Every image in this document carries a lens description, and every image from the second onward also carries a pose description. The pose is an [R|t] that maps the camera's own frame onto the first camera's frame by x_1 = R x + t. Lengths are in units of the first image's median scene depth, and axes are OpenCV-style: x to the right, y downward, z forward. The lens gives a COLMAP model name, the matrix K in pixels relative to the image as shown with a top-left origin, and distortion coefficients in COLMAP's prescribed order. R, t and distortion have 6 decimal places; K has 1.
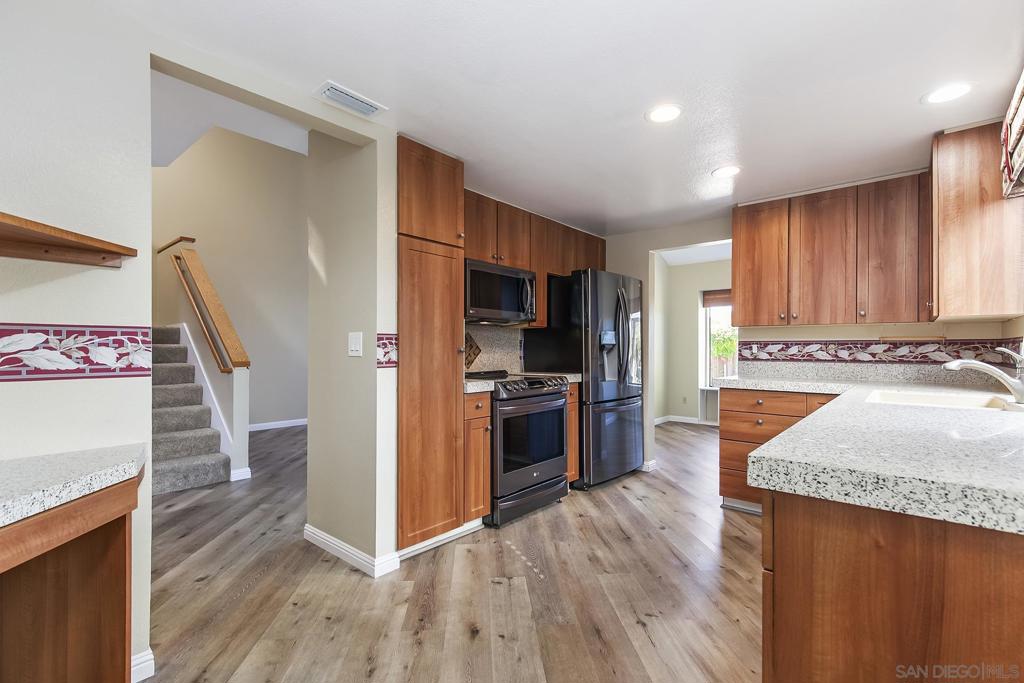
lens RADIAL K [[467.3, 0, 514.0], [0, 467.3, 351.6], [0, 0, 1]] dist [0.012698, -0.001538]
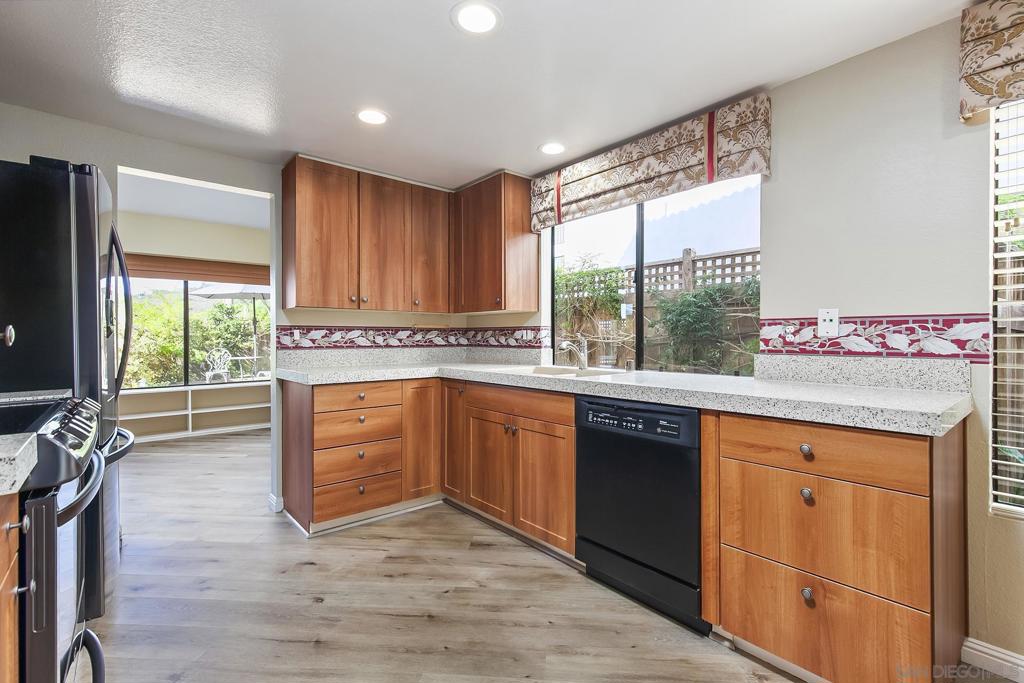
lens RADIAL K [[467.3, 0, 520.4], [0, 467.3, 336.4], [0, 0, 1]] dist [0.012698, -0.001538]
pose [[0.153890, -0.001867, 0.988086, -0.273650], [0.006475, 0.999979, 0.000881, -0.001521], [-0.988067, 0.006263, 0.153899, 0.541563]]
